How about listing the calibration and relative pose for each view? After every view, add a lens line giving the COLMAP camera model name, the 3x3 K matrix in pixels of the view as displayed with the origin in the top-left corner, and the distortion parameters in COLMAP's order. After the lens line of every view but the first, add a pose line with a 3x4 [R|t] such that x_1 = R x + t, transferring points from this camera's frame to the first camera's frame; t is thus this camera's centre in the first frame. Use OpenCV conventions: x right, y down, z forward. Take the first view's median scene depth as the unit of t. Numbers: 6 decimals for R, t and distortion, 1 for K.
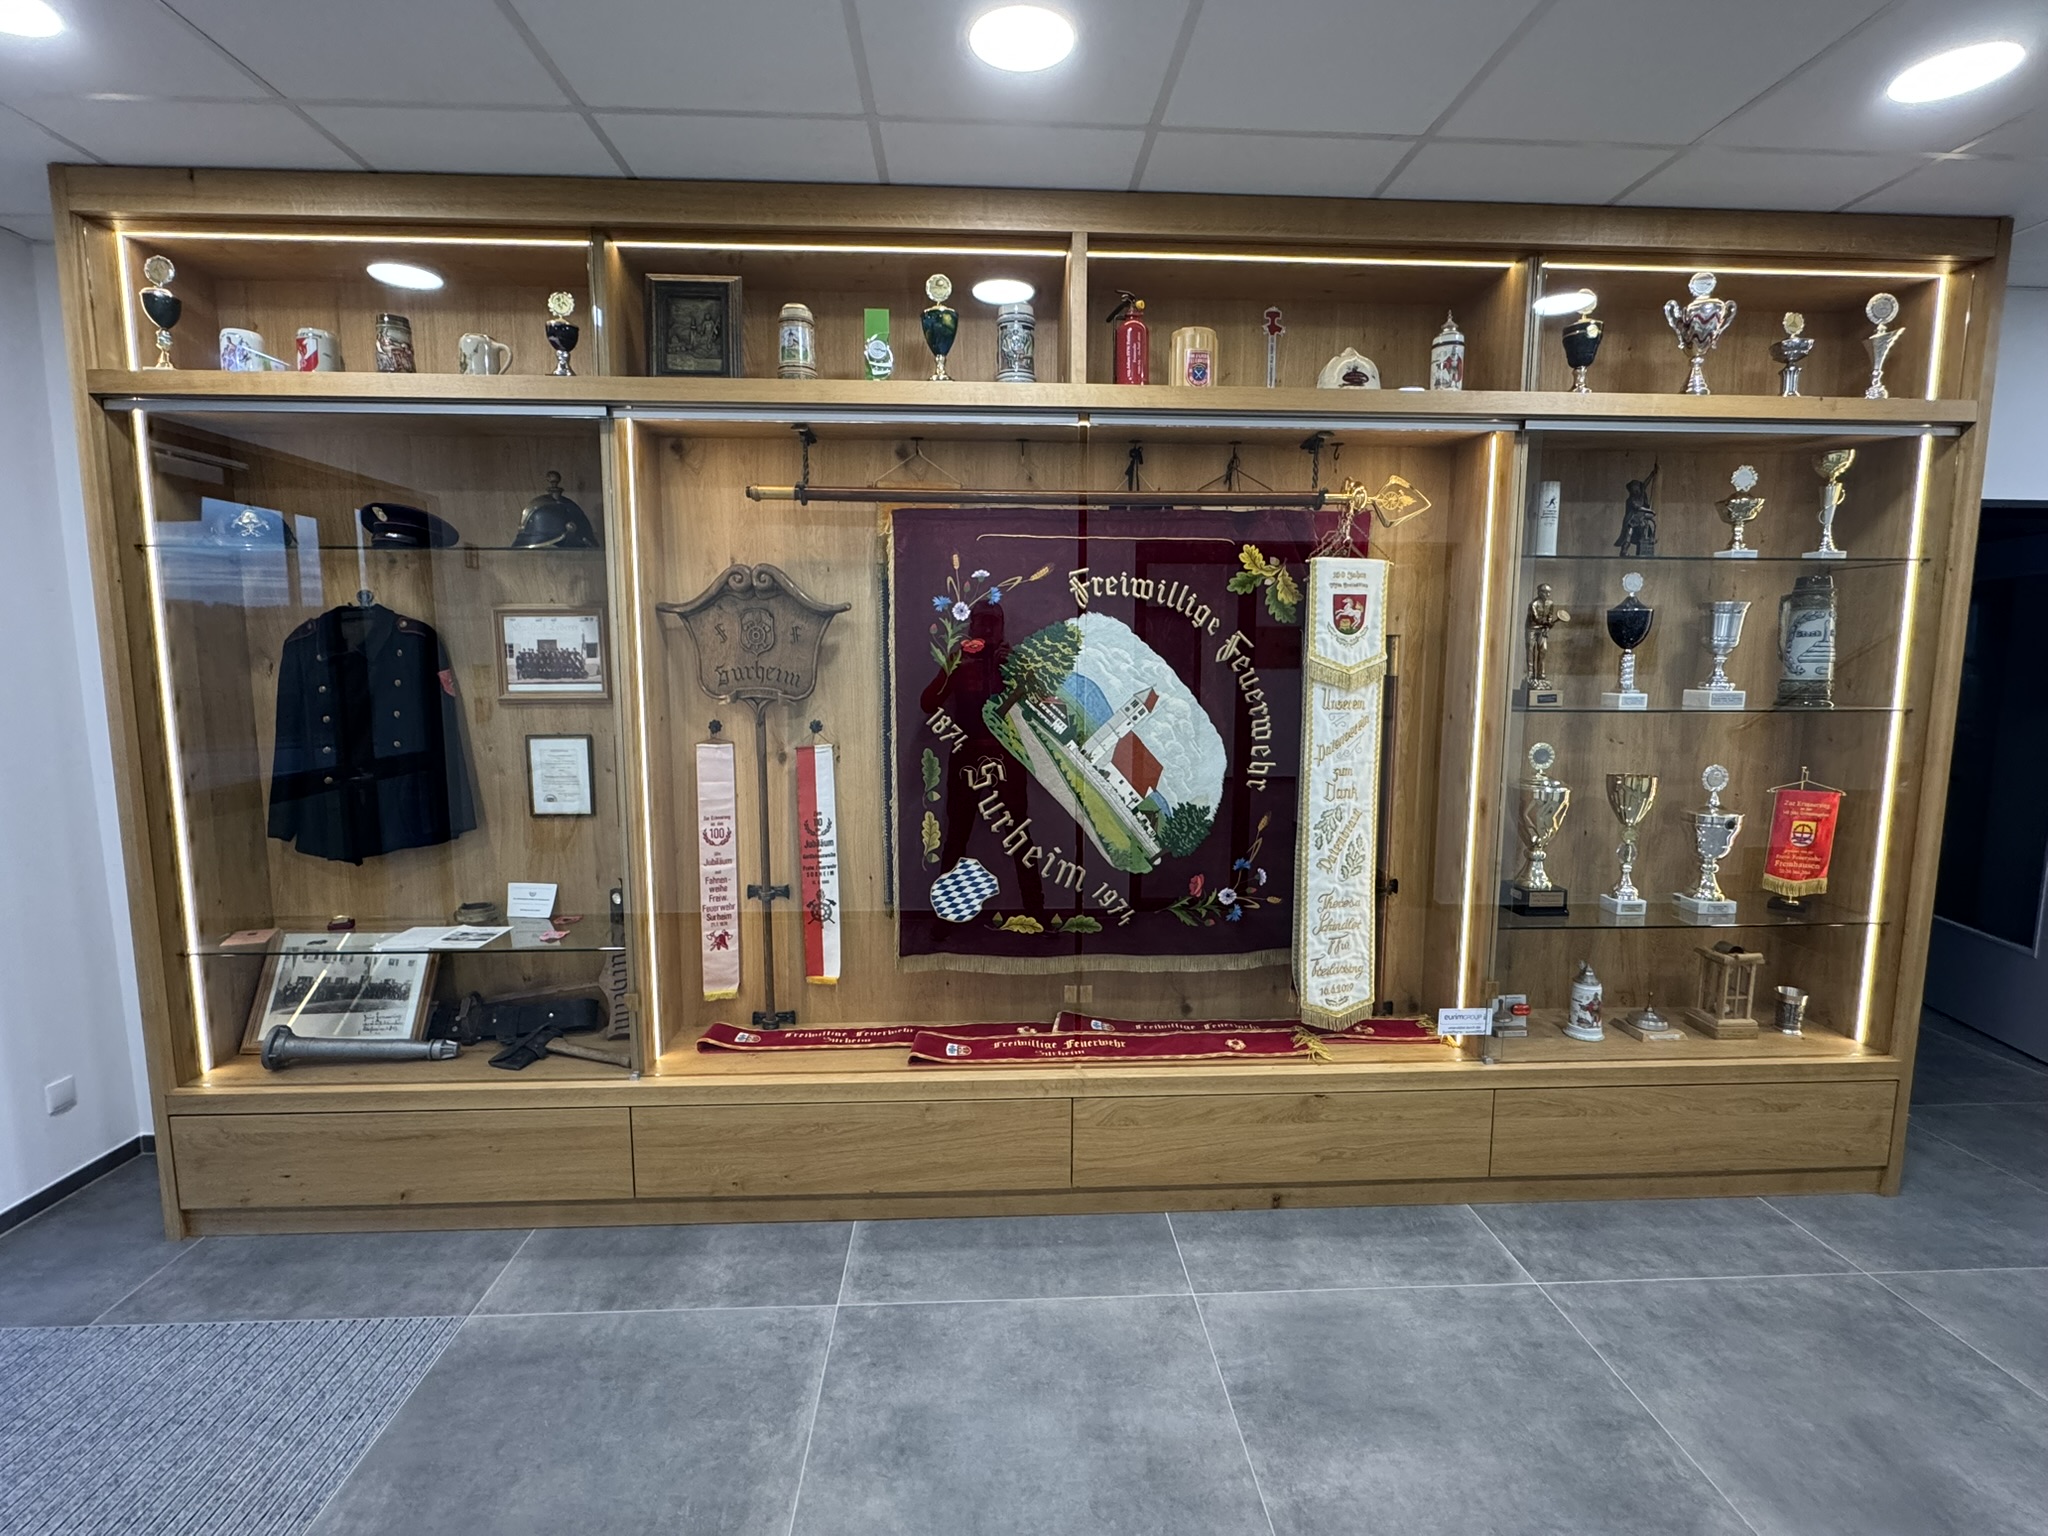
lens RADIAL K [[973.4, 0, 1027.4], [0, 973.4, 755.3], [0, 0, 1]] dist [-0.015942, -0.000345]
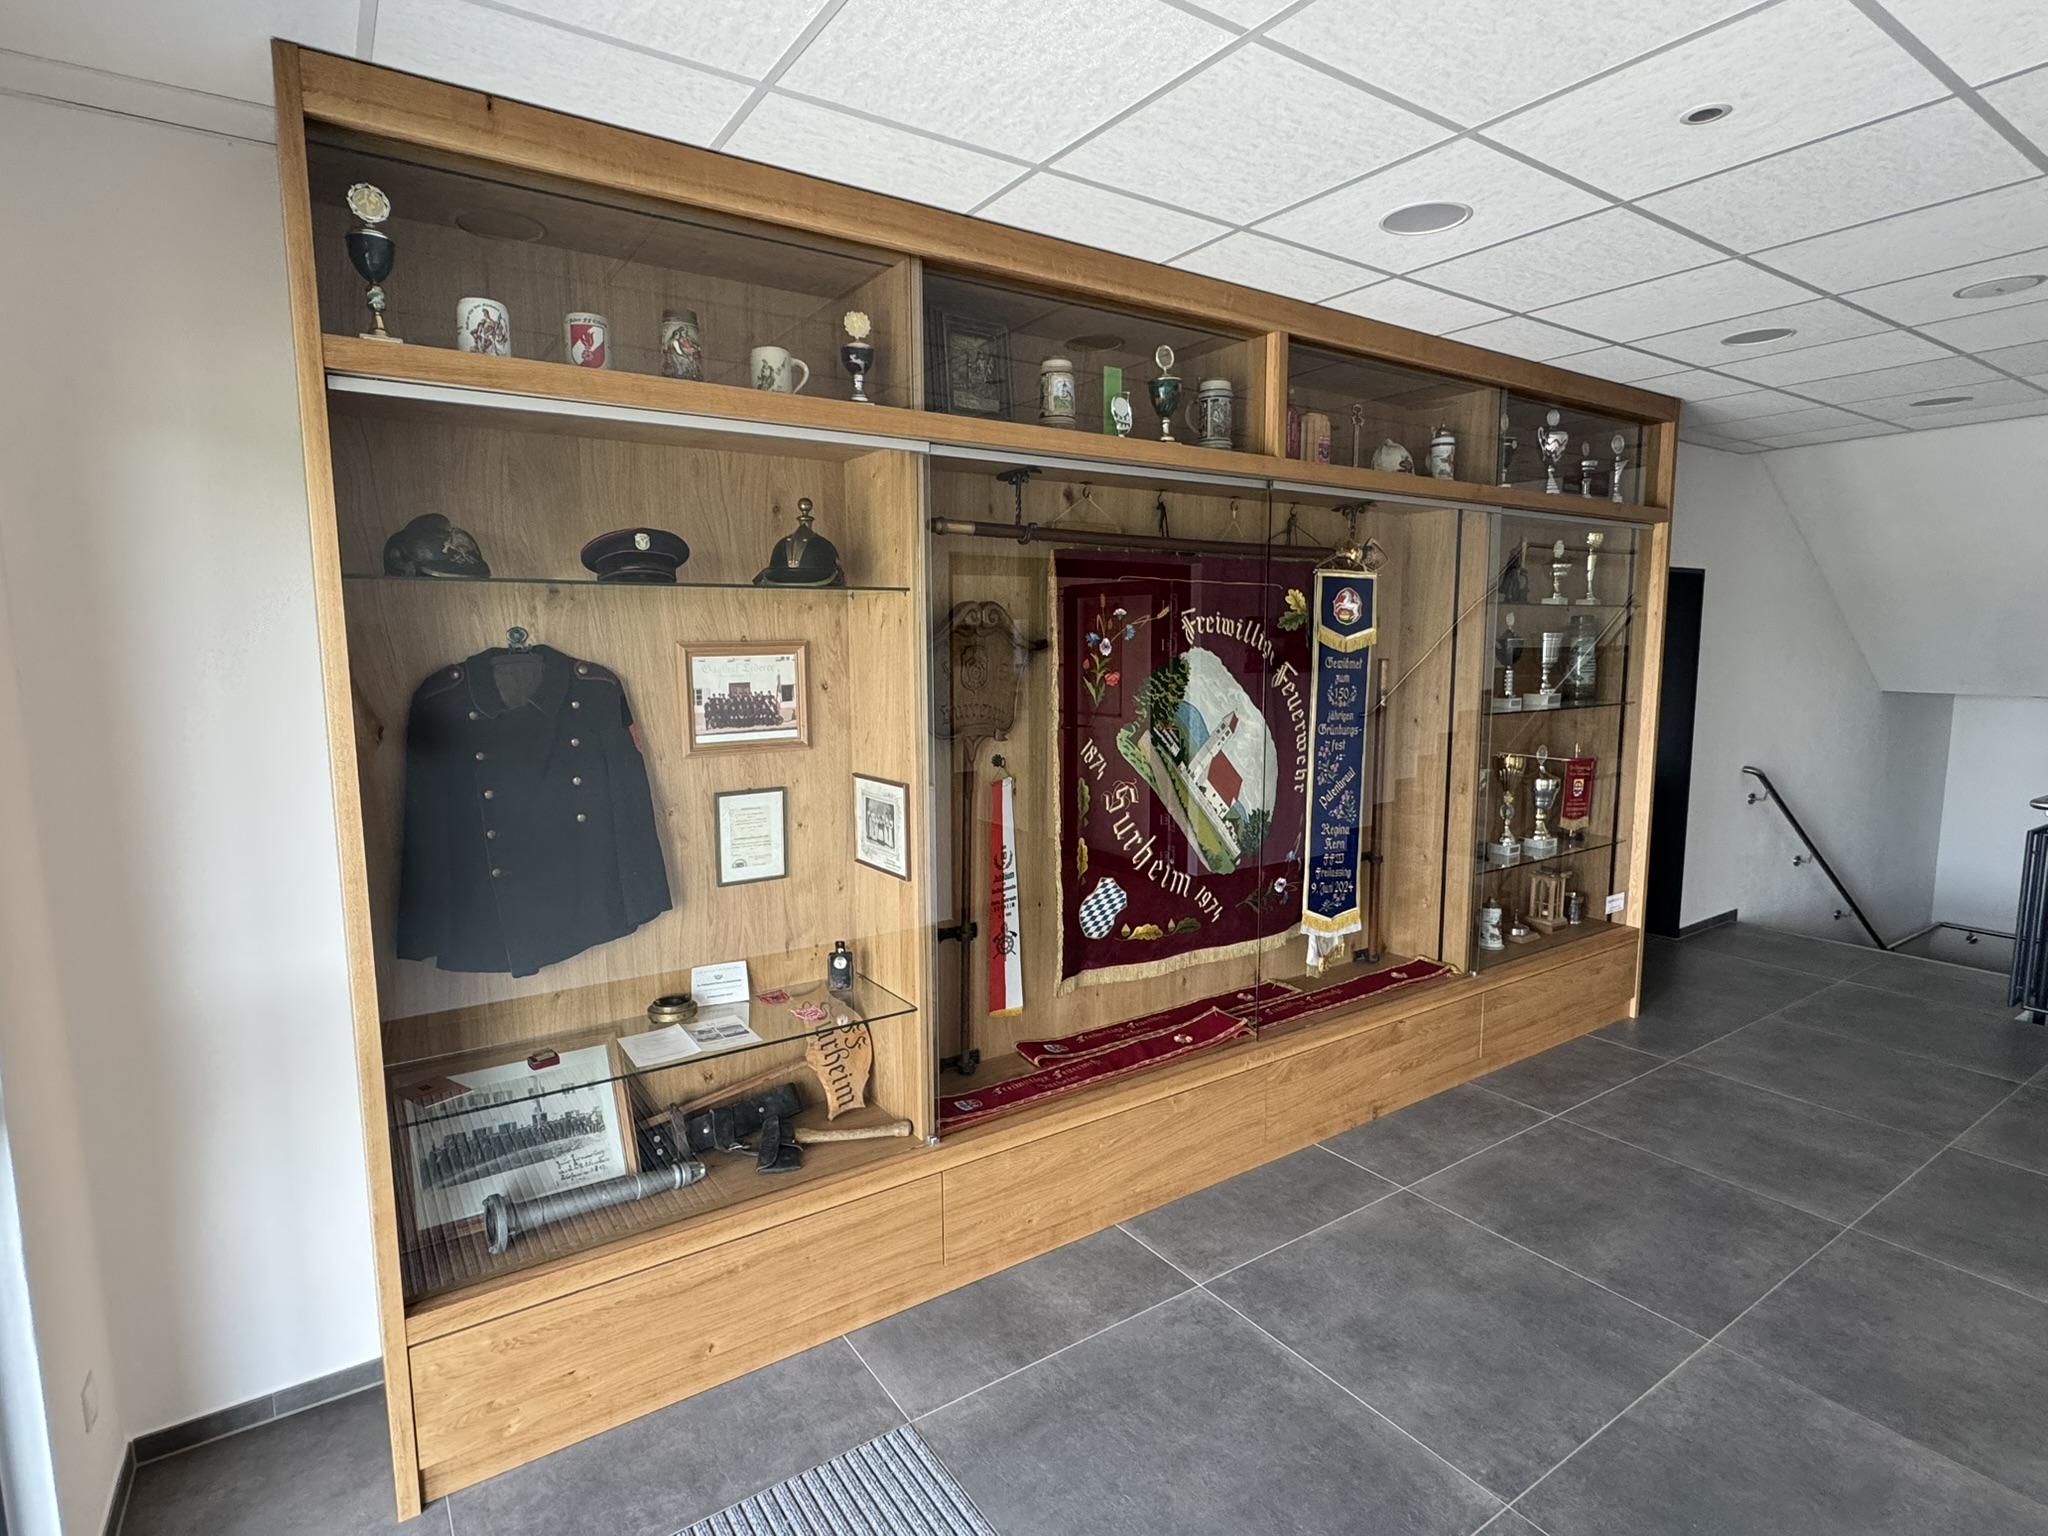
lens RADIAL K [[1057.1, 0, 1022.3], [0, 1057.1, 776.1], [0, 0, 1]] dist [0.002195, -0.000173]
pose [[0.857193, -0.068678, 0.510396, -0.744239], [0.071036, 0.997362, 0.014901, -0.030109], [-0.510073, 0.023483, 0.859811, 0.047481]]
